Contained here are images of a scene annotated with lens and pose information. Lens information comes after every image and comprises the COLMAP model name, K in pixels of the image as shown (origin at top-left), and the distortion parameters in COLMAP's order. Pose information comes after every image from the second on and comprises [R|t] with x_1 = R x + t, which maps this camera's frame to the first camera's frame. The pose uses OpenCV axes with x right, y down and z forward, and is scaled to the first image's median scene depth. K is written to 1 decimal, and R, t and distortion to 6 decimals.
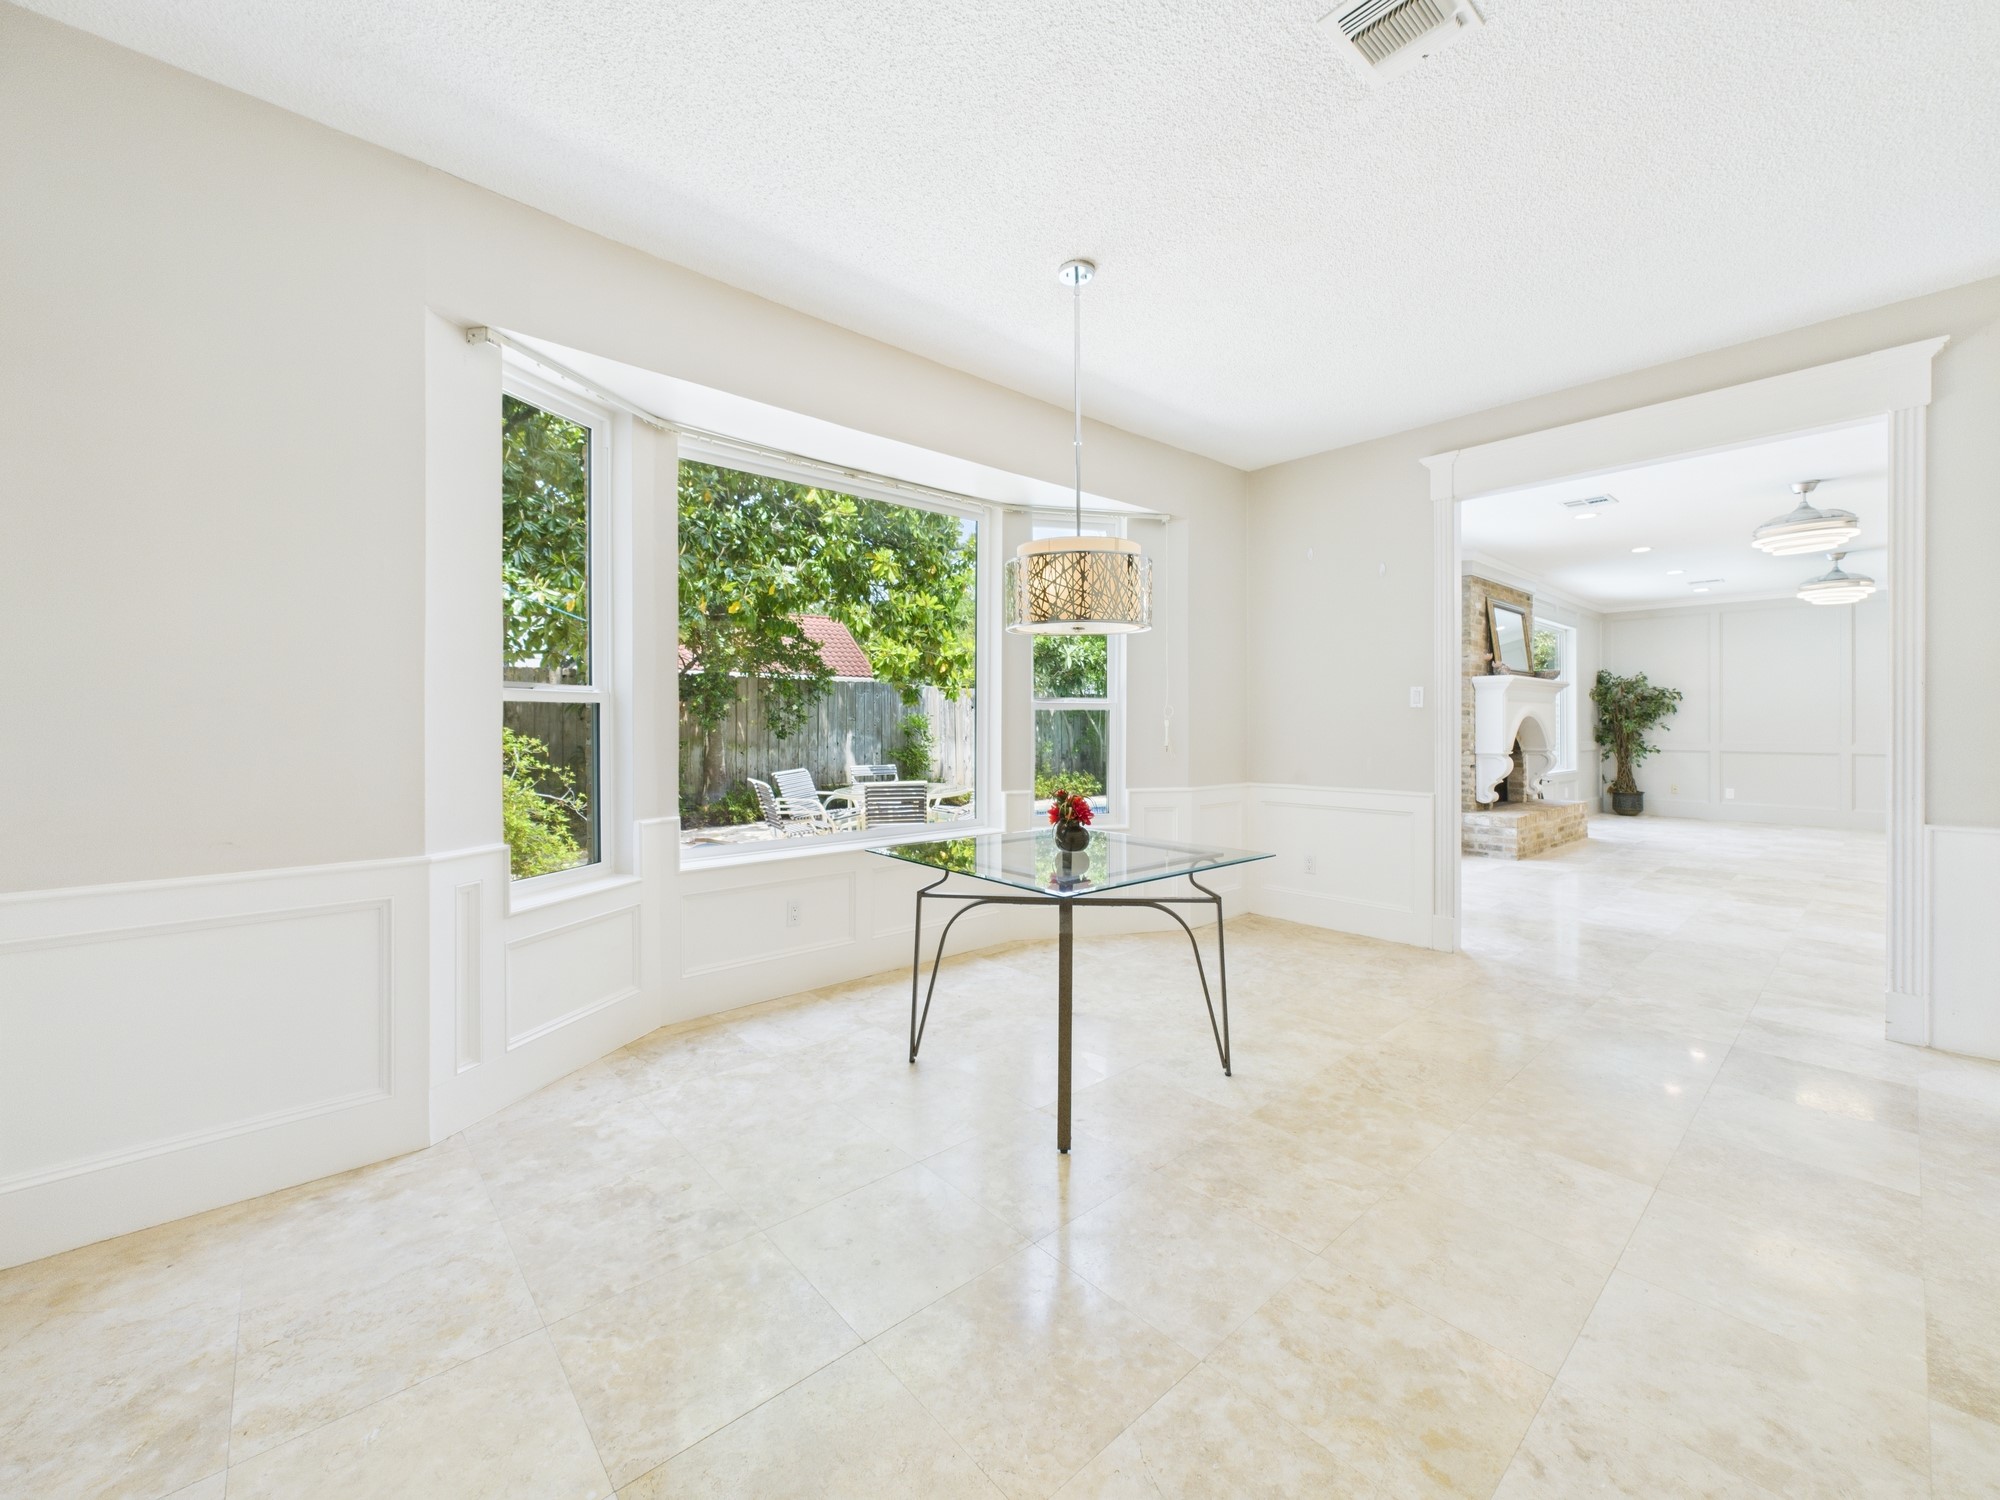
lens RADIAL K [[804.3, 0, 1006.0], [0, 804.3, 721.4], [0, 0, 1]] dist [-0.000447, -0.000206]
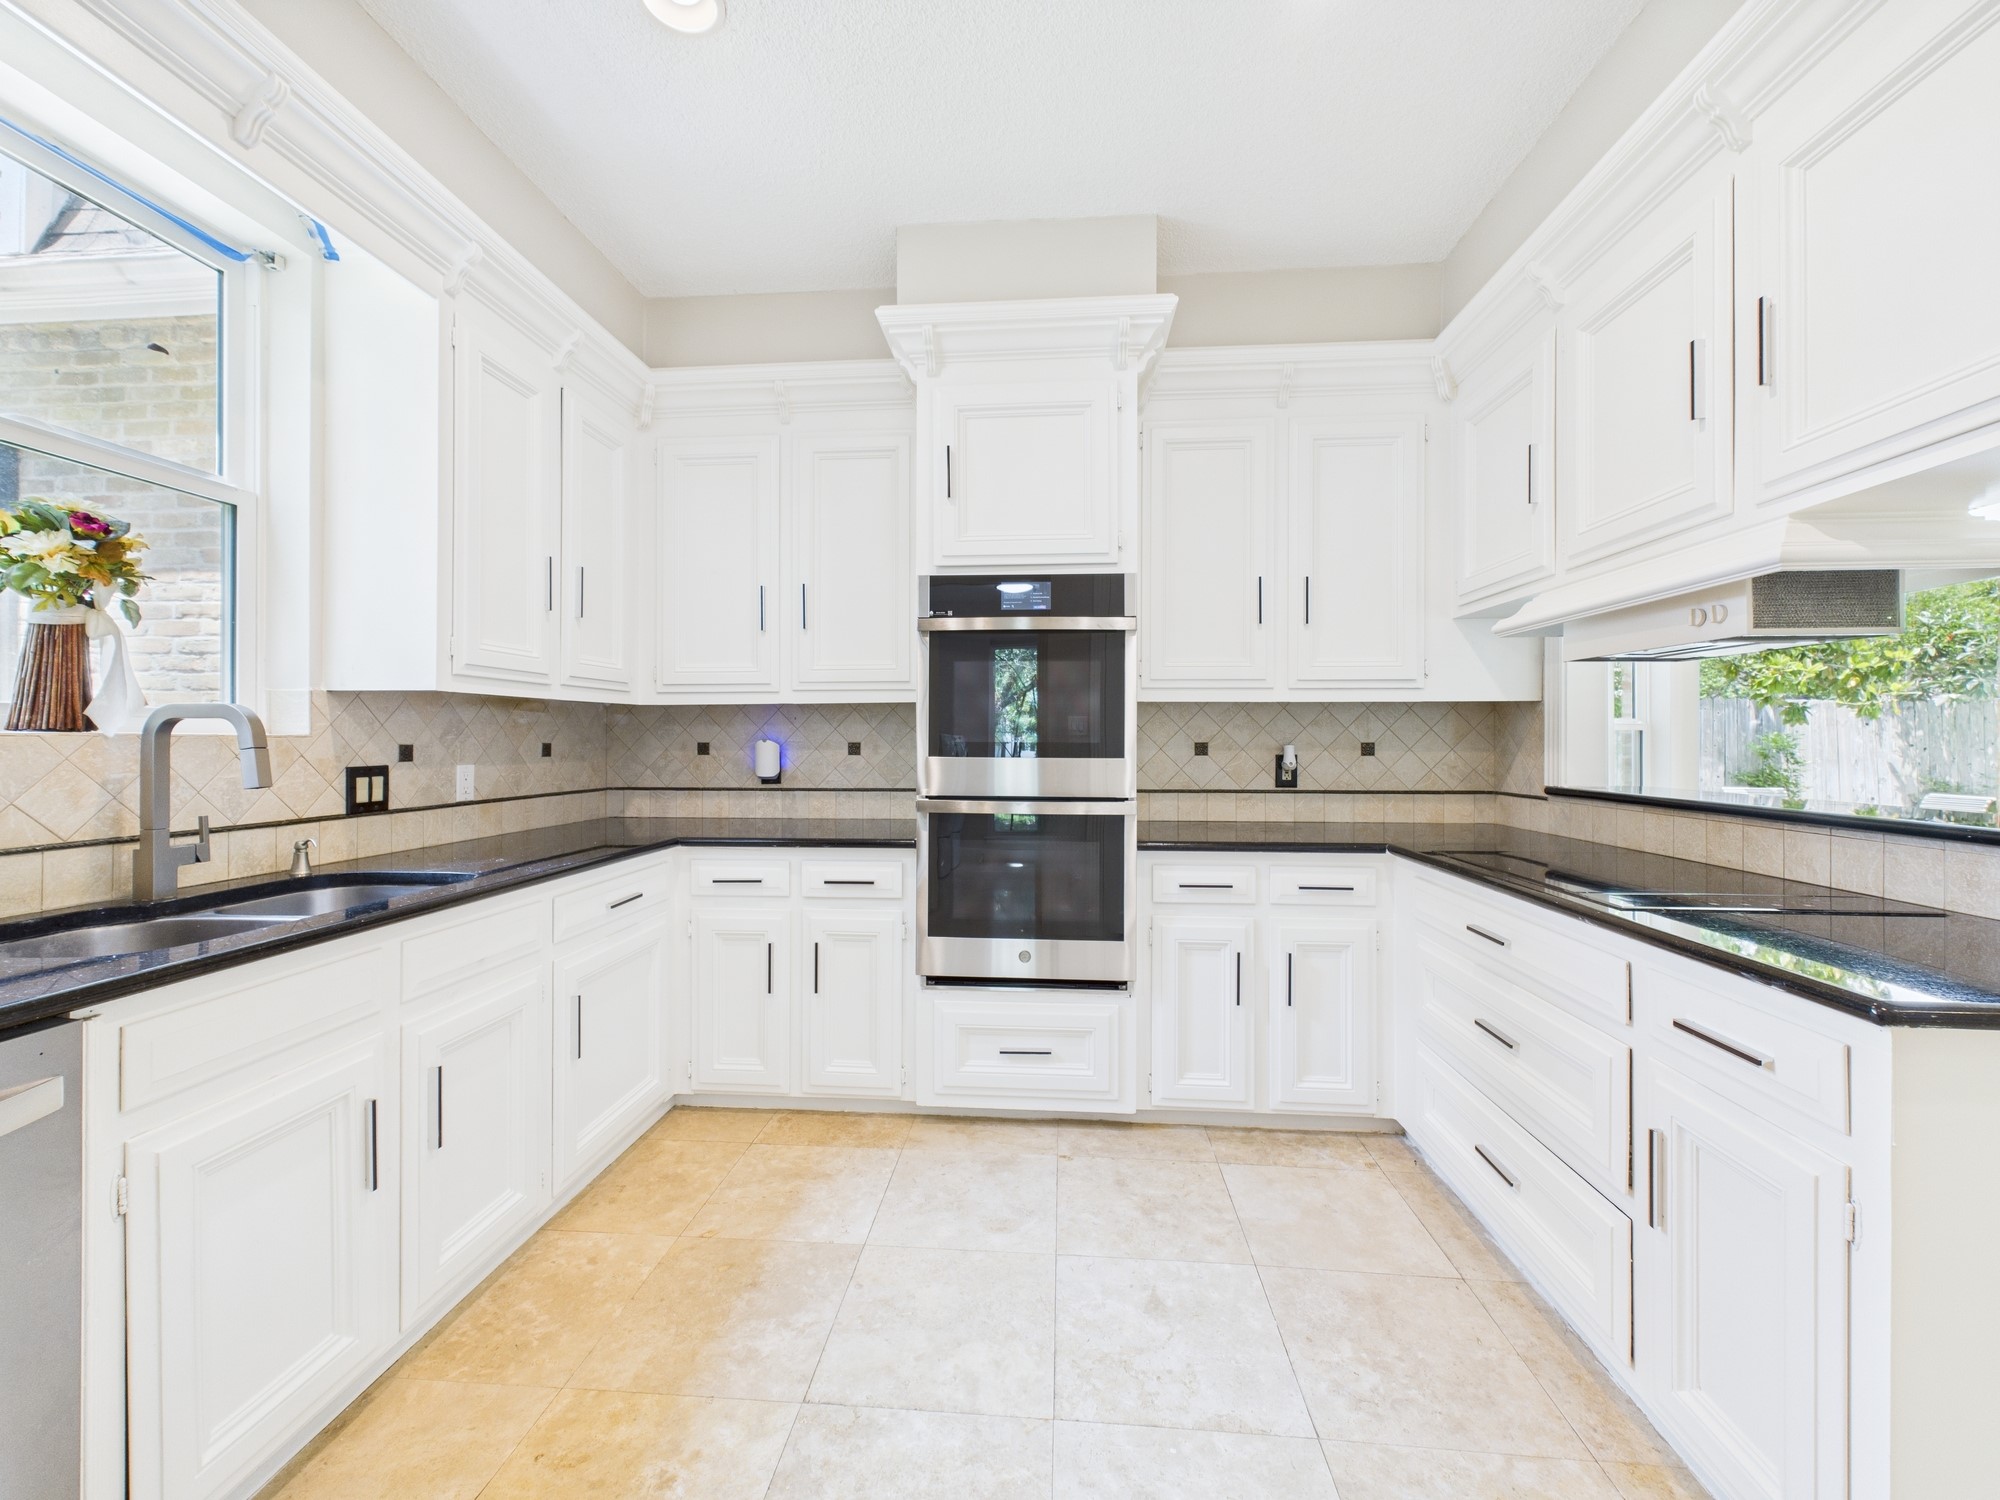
lens RADIAL K [[801.7, 0, 997.0], [0, 801.7, 742.3], [0, 0, 1]] dist [0.001375, -0.000059]
pose [[0.688652, 0.001648, -0.725090, -0.105978], [-0.000414, 0.999998, 0.001879, -0.001547], [0.725092, -0.000994, 0.688652, -0.360283]]
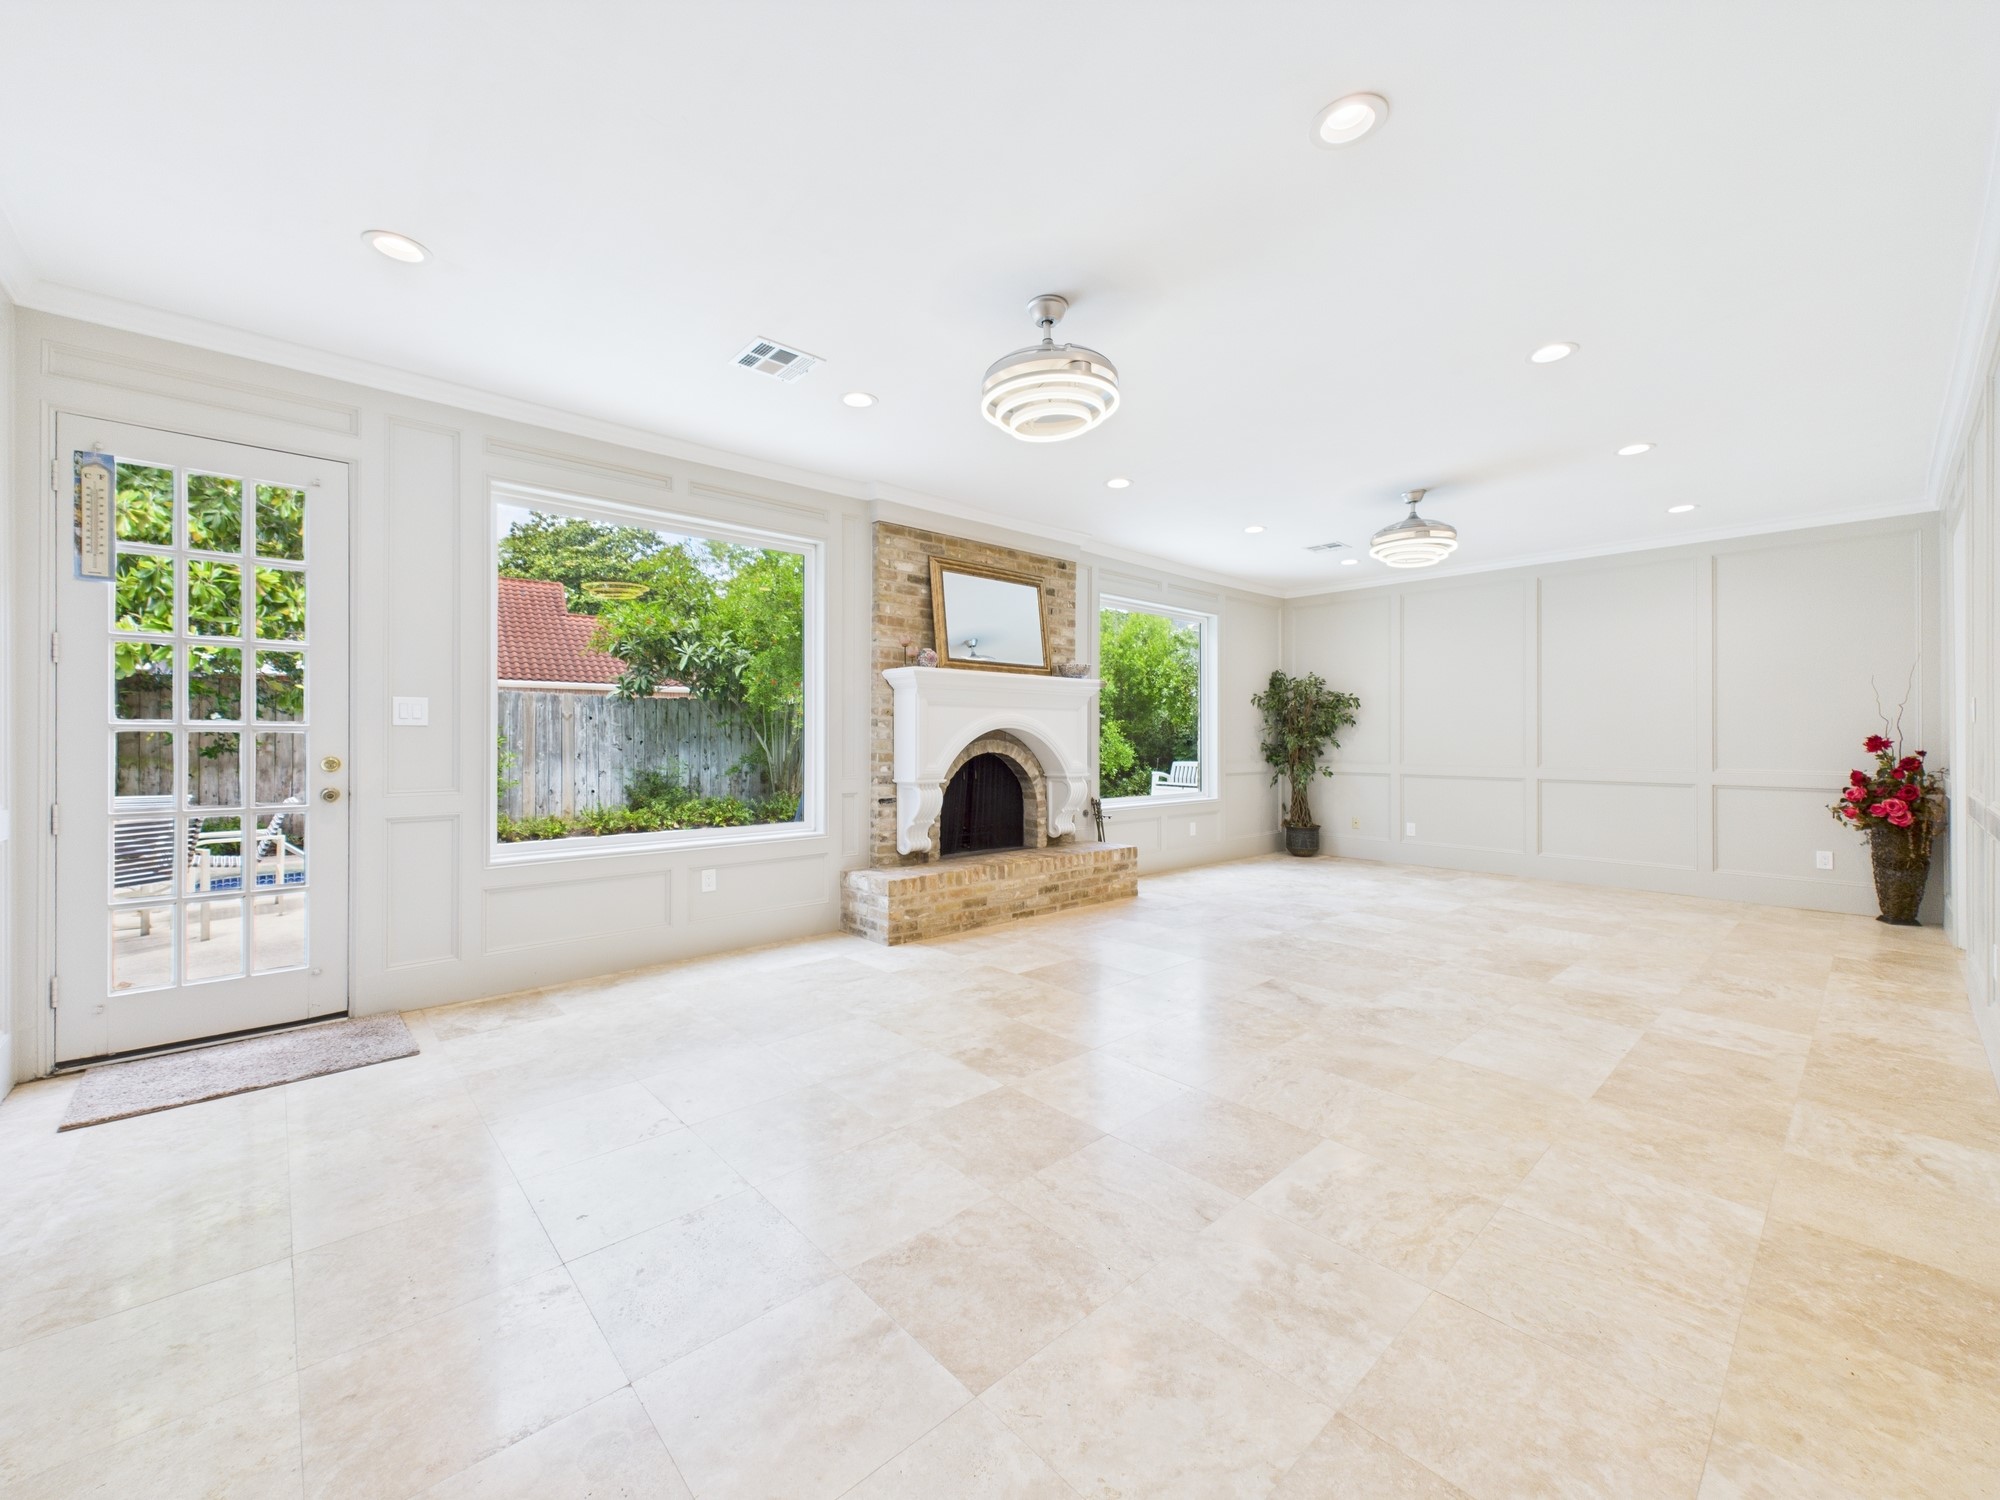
lens RADIAL K [[805.0, 0, 996.6], [0, 805.0, 735.8], [0, 0, 1]] dist [0.001374, -0.000170]
pose [[0.999959, 0.000548, 0.009093, 0.661912], [-0.000535, 0.999999, -0.001359, 0.001191], [-0.009094, 0.001354, 0.999958, 0.311712]]
